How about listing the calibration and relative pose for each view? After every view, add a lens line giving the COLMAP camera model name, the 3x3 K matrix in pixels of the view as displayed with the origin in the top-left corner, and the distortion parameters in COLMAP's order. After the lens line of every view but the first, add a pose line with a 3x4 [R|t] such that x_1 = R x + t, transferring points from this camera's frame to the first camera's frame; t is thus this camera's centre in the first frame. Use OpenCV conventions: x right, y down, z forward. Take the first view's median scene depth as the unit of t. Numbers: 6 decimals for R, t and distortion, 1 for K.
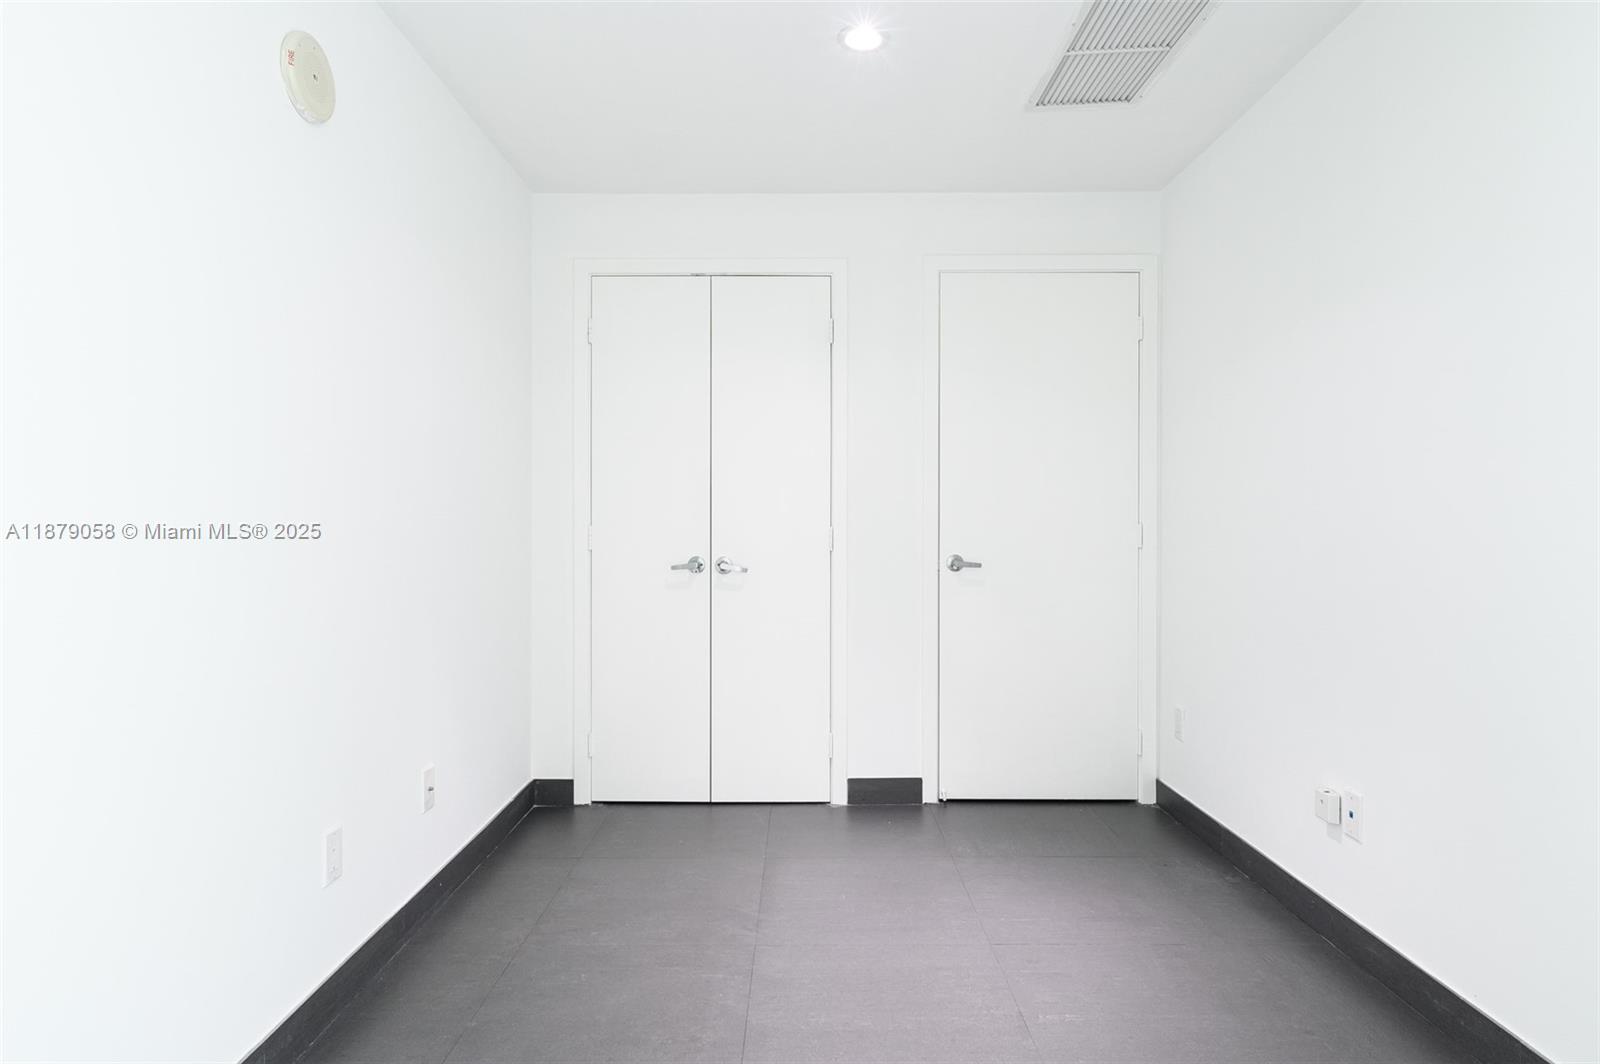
lens RADIAL K [[899.7, 0, 798.9], [0, 899.7, 527.7], [0, 0, 1]] dist [0.000904, -0.003257]
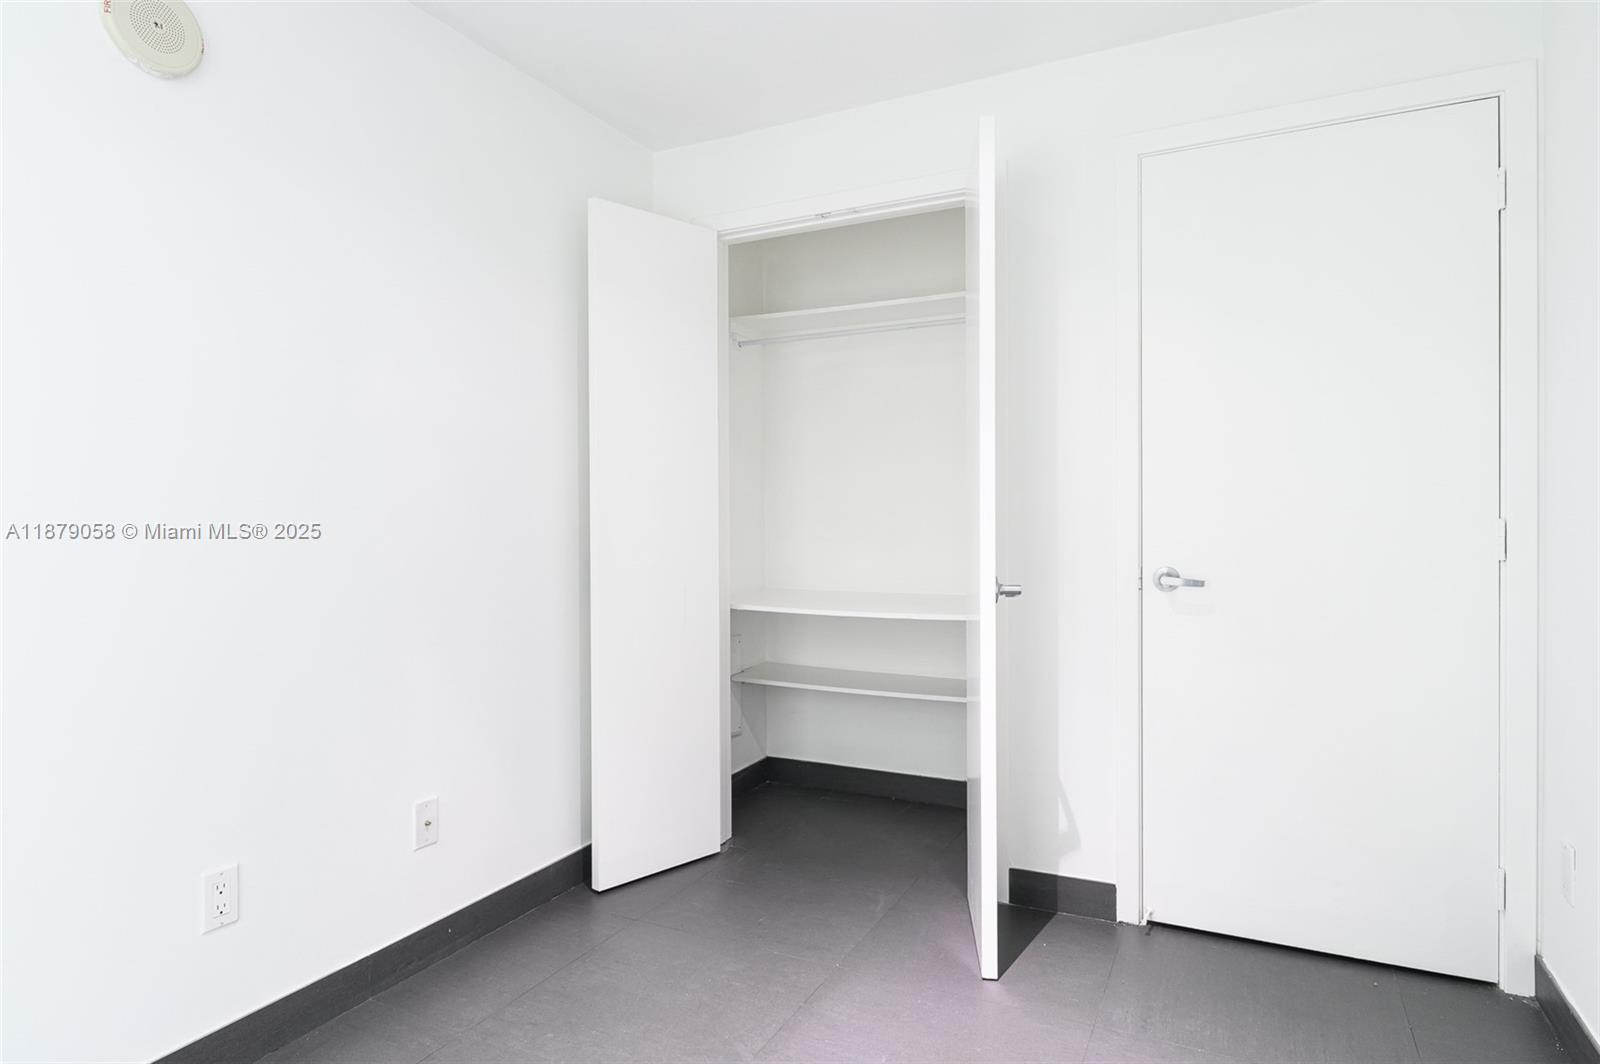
lens RADIAL K [[899.7, 0, 798.9], [0, 899.7, 527.7], [0, 0, 1]] dist [0.000904, -0.003257]
pose [[0.895633, -0.003435, -0.444781, 0.229034], [0.003659, 0.999993, -0.000355, -0.000351], [0.444779, -0.001309, 0.895639, 0.265431]]
